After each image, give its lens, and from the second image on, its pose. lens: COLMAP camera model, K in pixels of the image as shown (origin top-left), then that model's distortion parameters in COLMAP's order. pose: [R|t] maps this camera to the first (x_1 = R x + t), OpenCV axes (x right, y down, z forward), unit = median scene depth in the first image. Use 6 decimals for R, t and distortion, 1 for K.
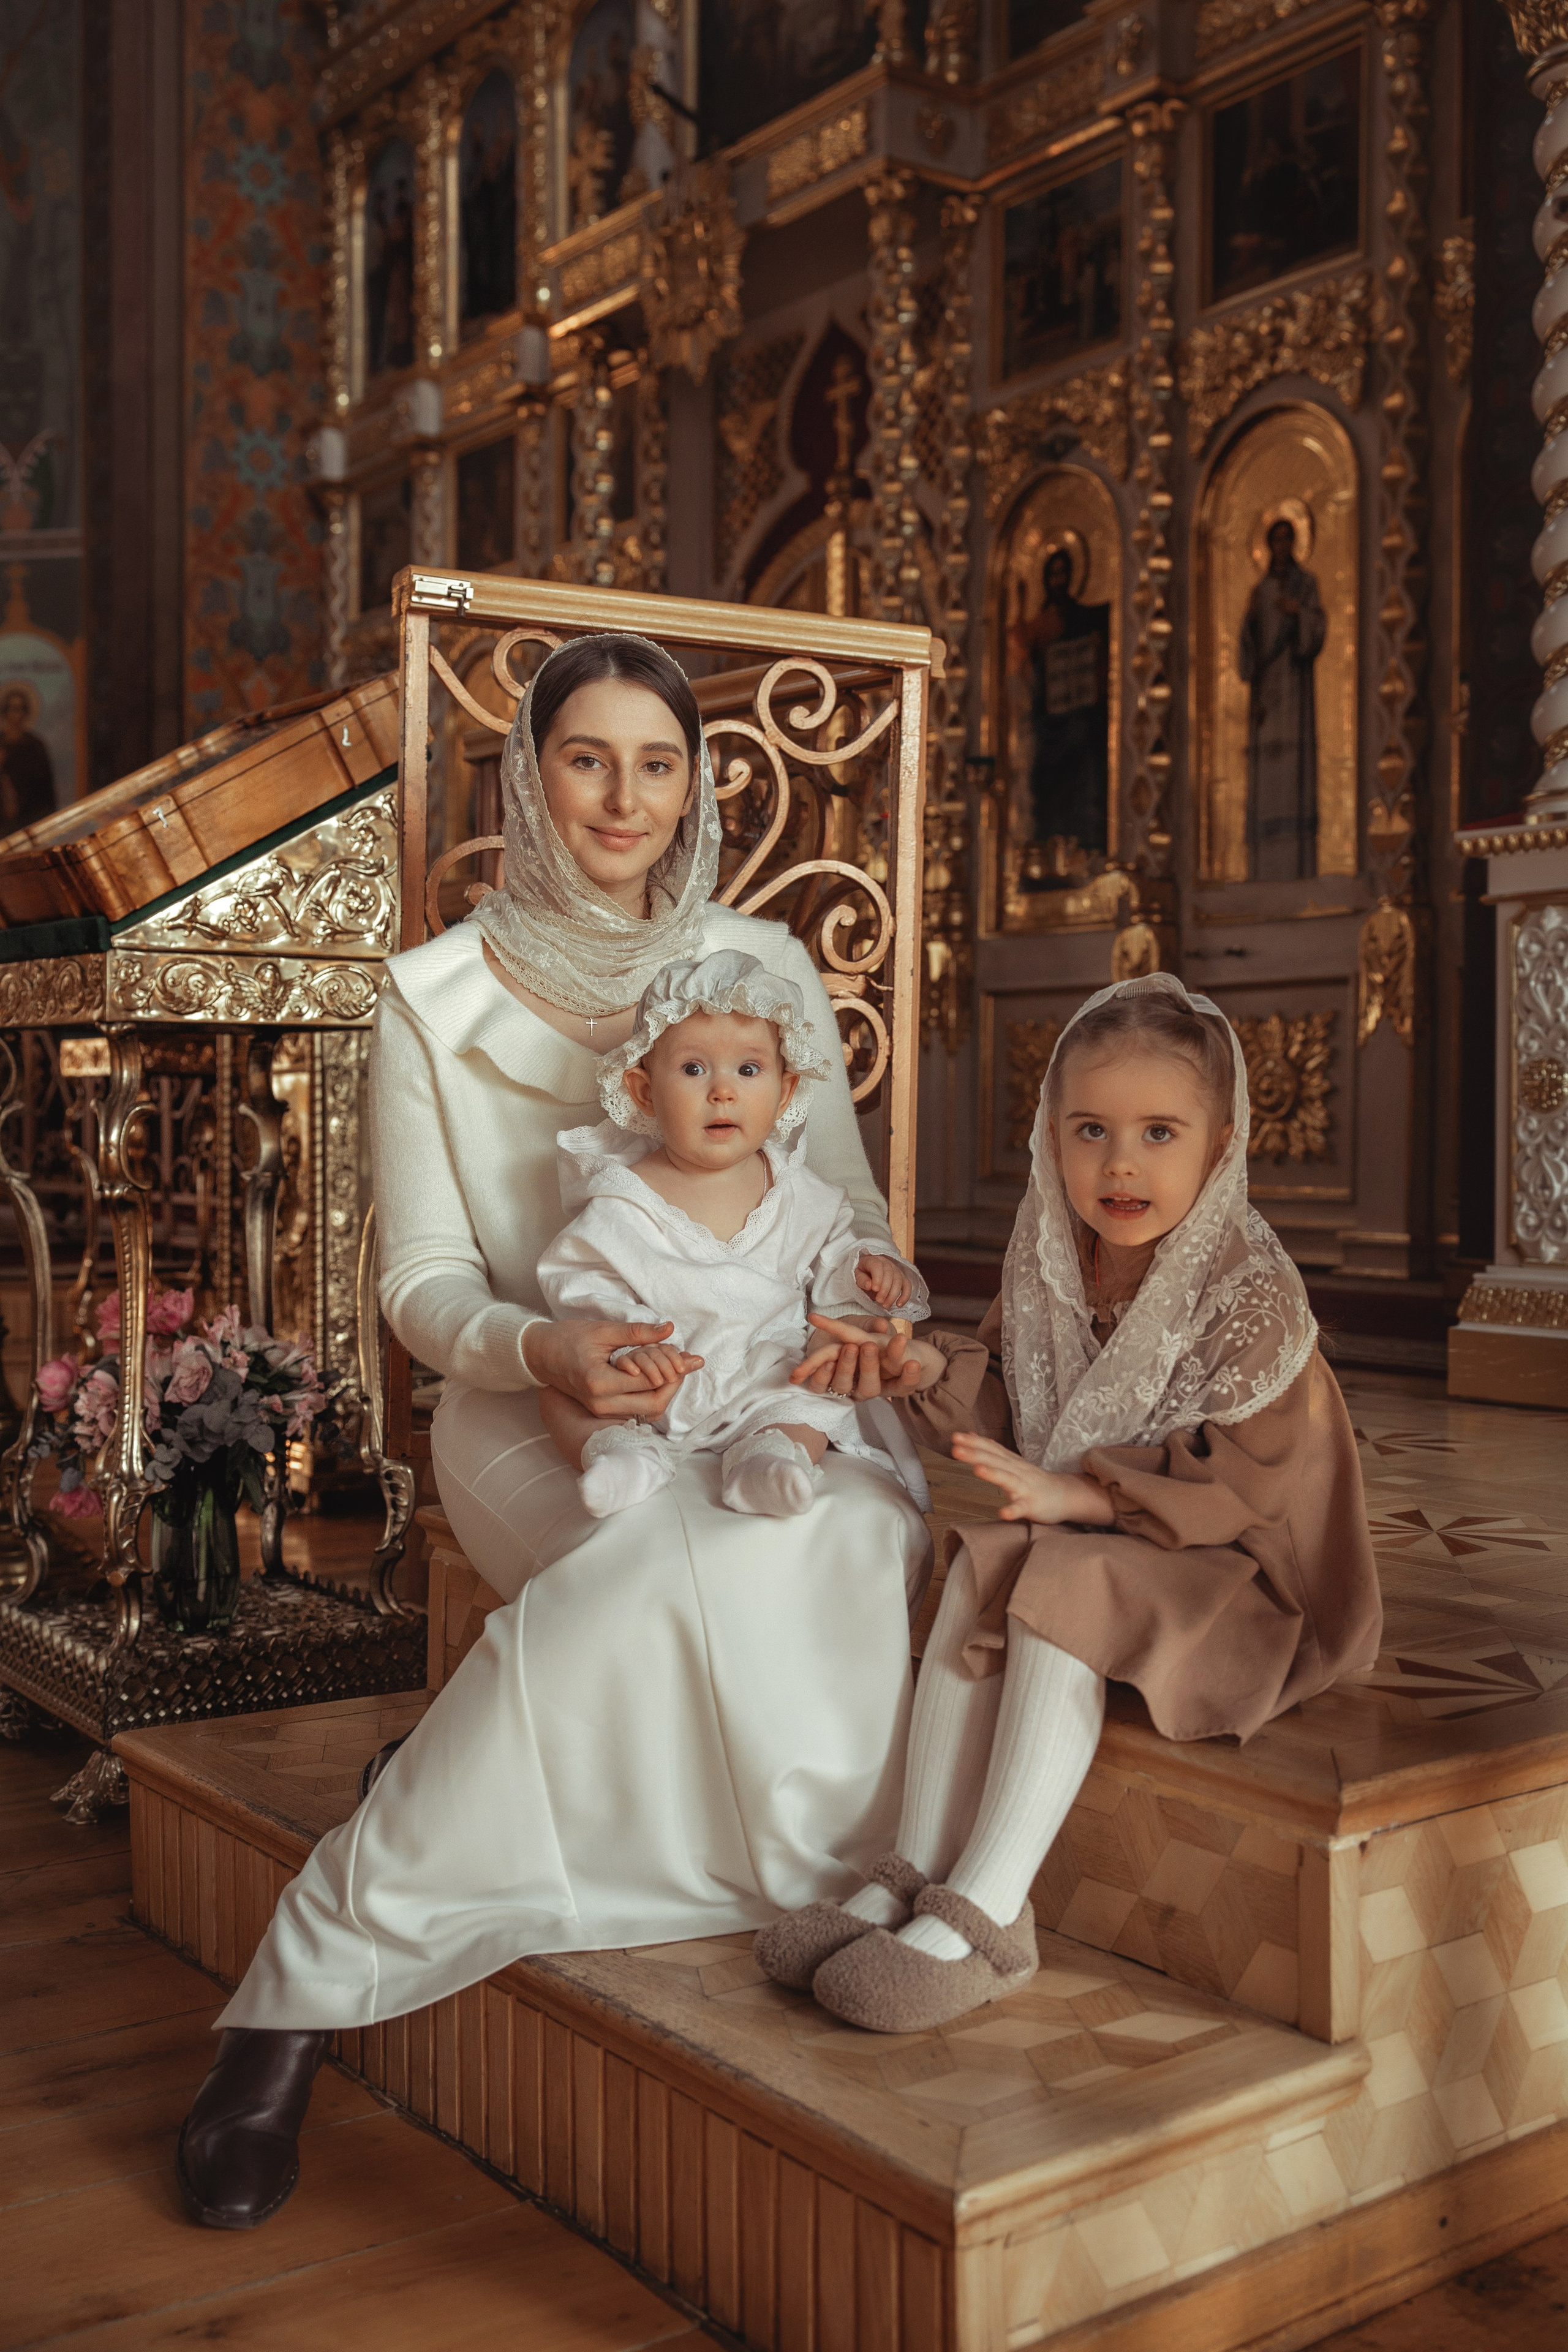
lens RADIAL K [[2414.2, 0, 784.0], [0, 2414.2, 1176.0], [0, 0, 1]] dist [-0.003689, 0.005661]
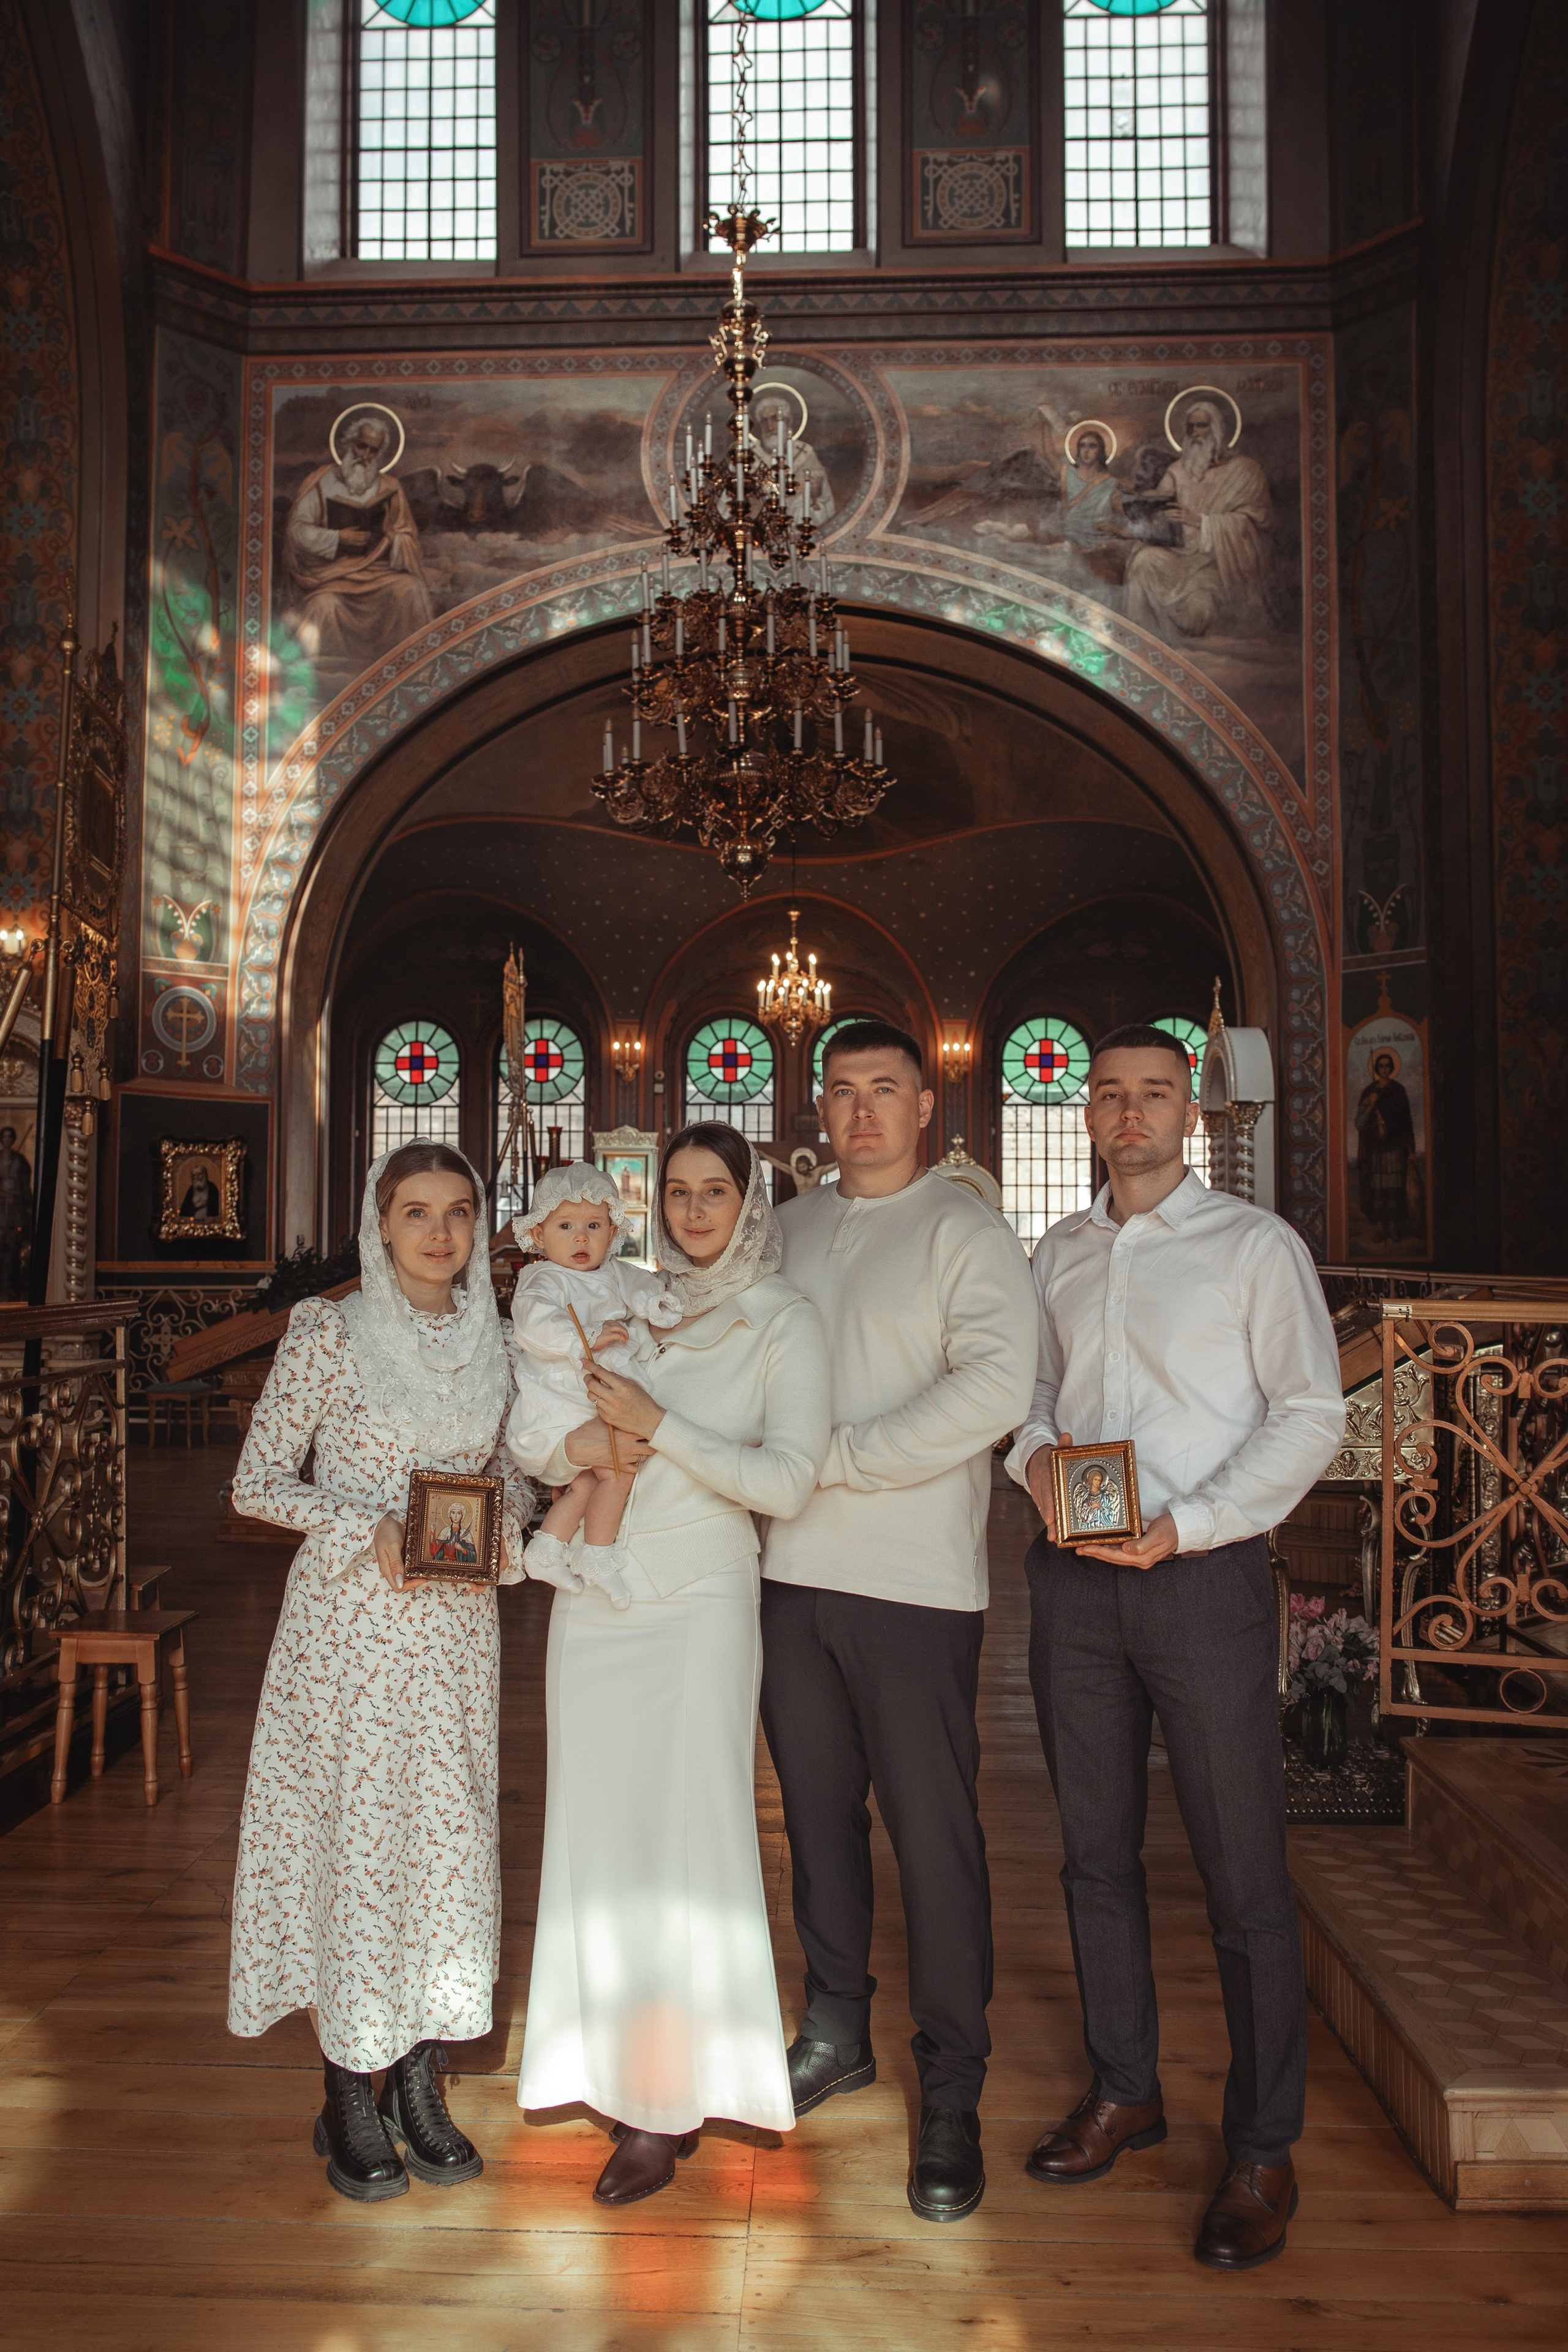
lens RADIAL K [[1892.9, 0, 784.0], [0, 1892.9, 1176.0], [0, 0, 1]] dist [-0.003515, -0.002317]
pose [[0.786451, -0.022550, -0.617240, 0.187370], [-0.005308, 0.999050, -0.043262, -0.114170], [0.617629, 0.037299, 0.785584, -0.262385]]
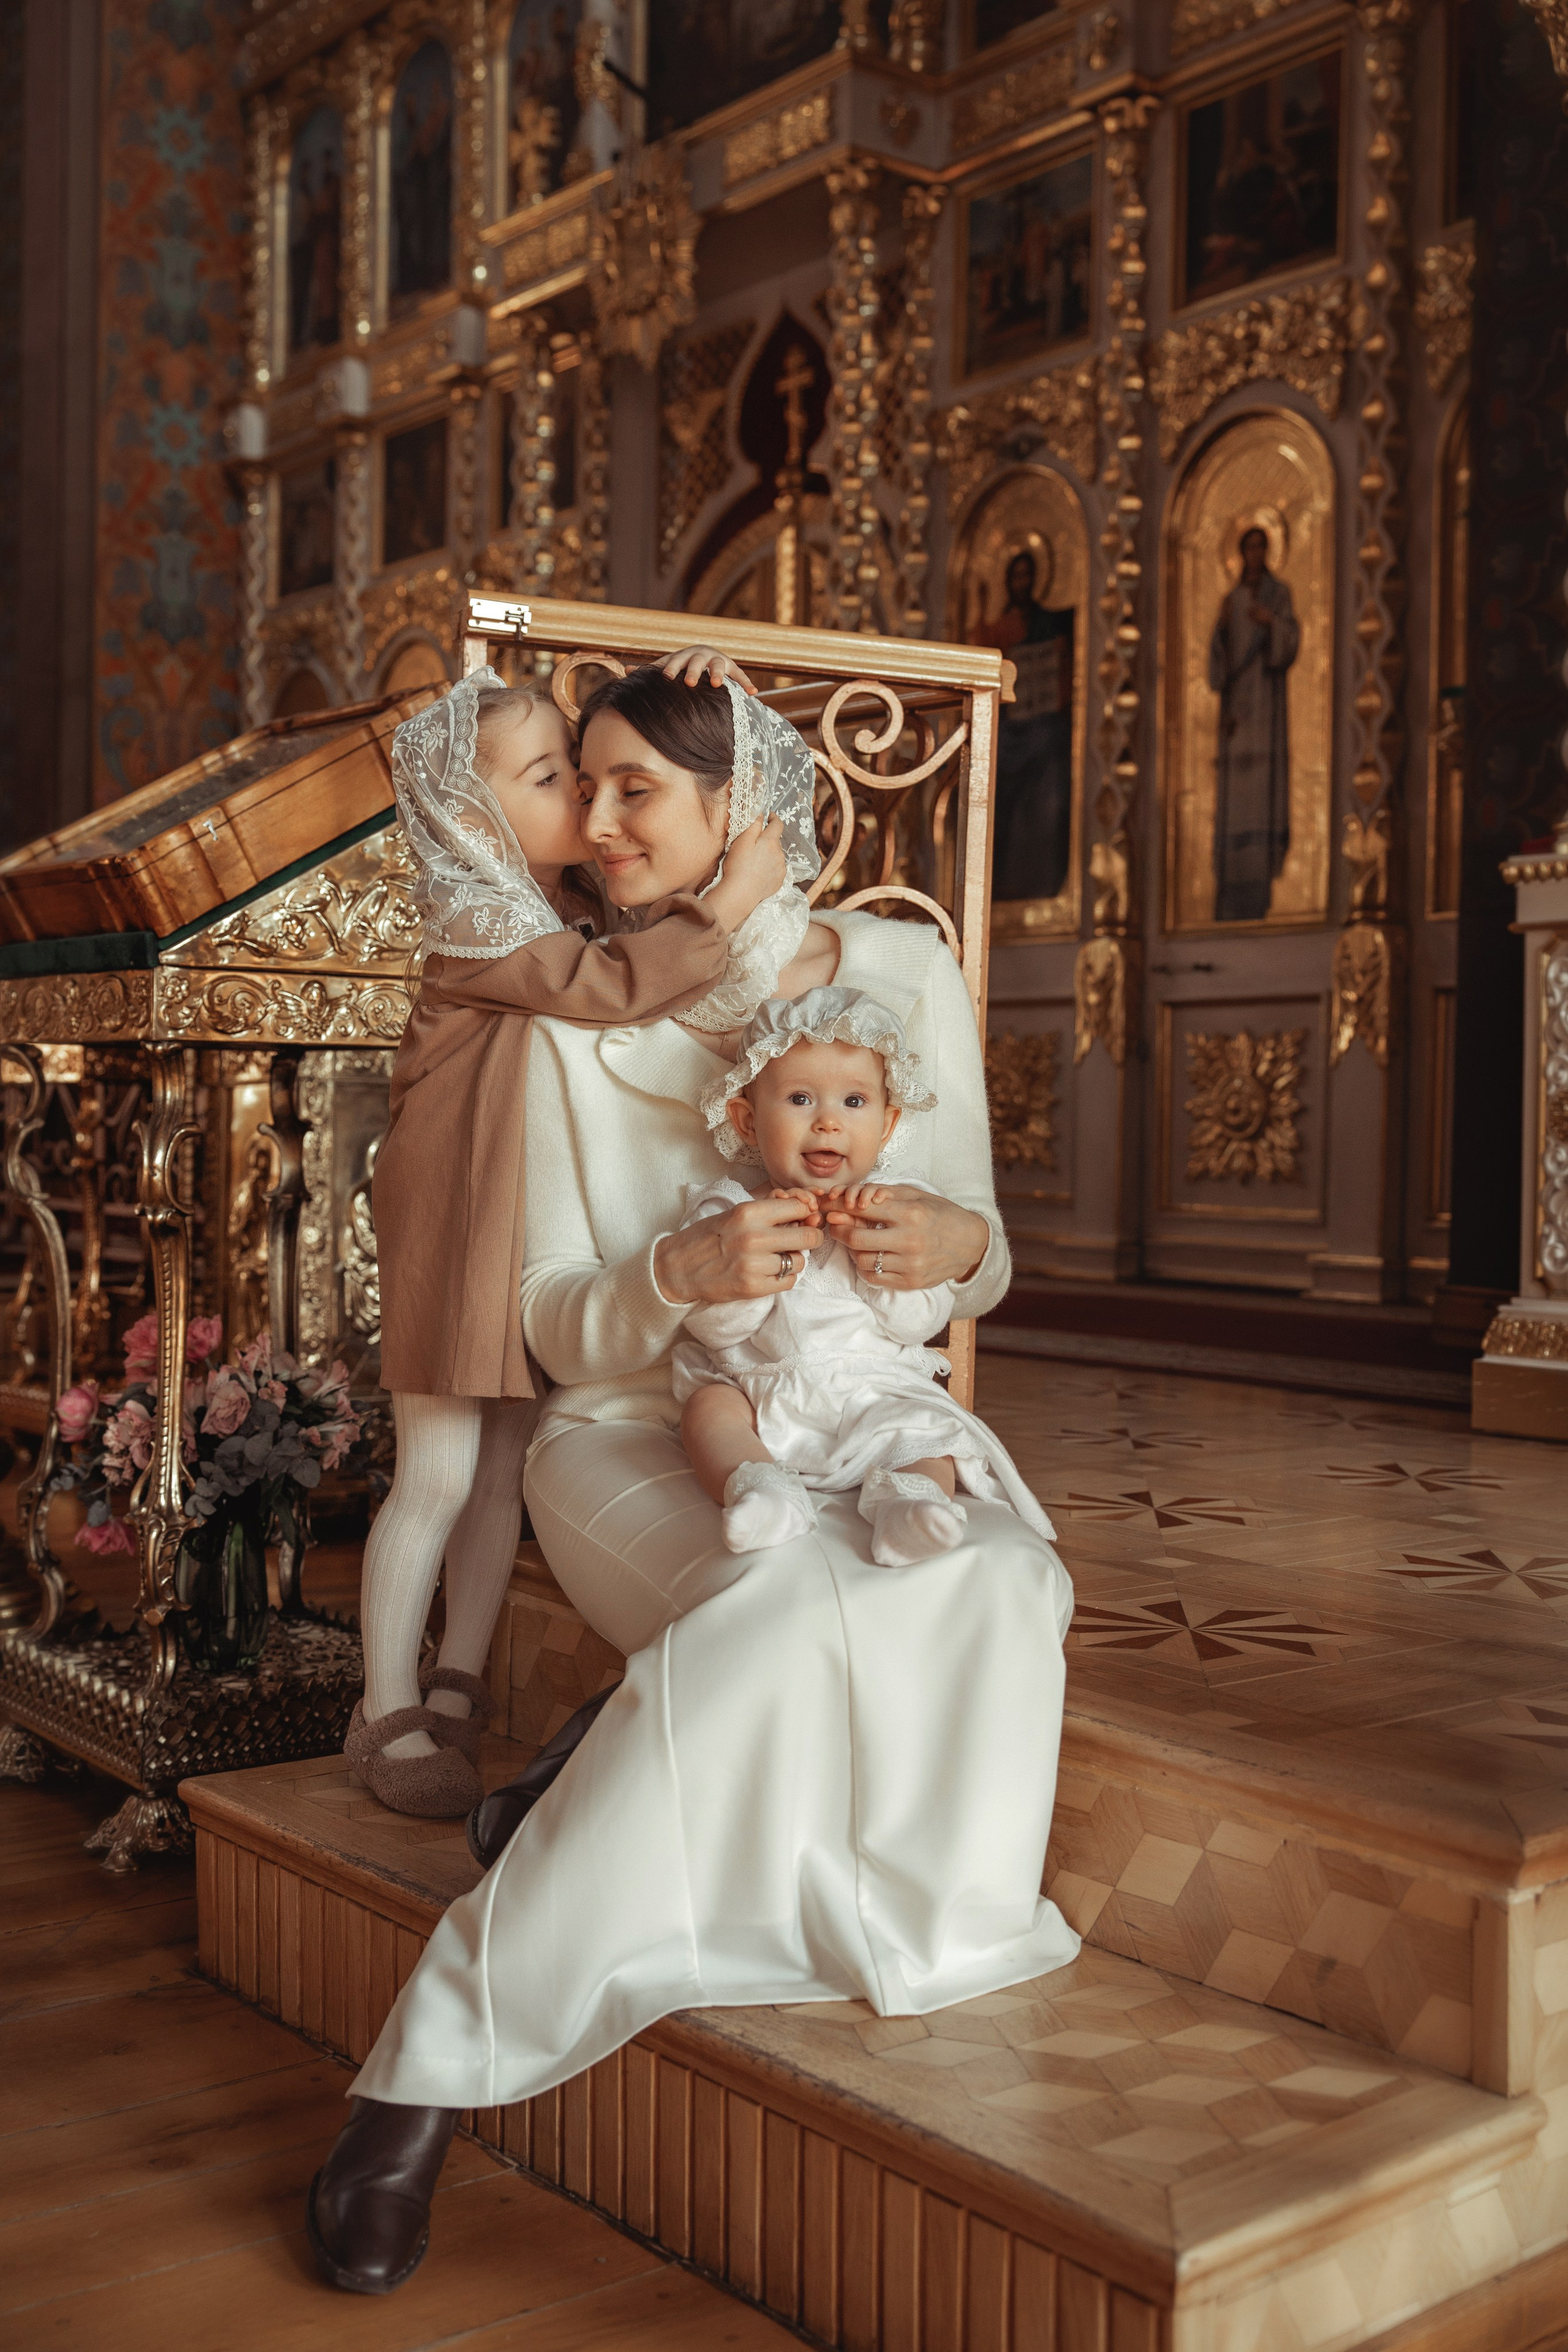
lens RADIAL K [[2500.3, 0, 784.0], [0, 2500.3, 1176.0], [0, 0, 1]] dist [-0.007704, 0.005706]
pose [[0.998766, 0.009964, 0.048663, -0.033644], [-0.009865, 0.999949, -0.002291, -0.004380], [-0.048684, 0.001808, 0.998813, -0.004989]]
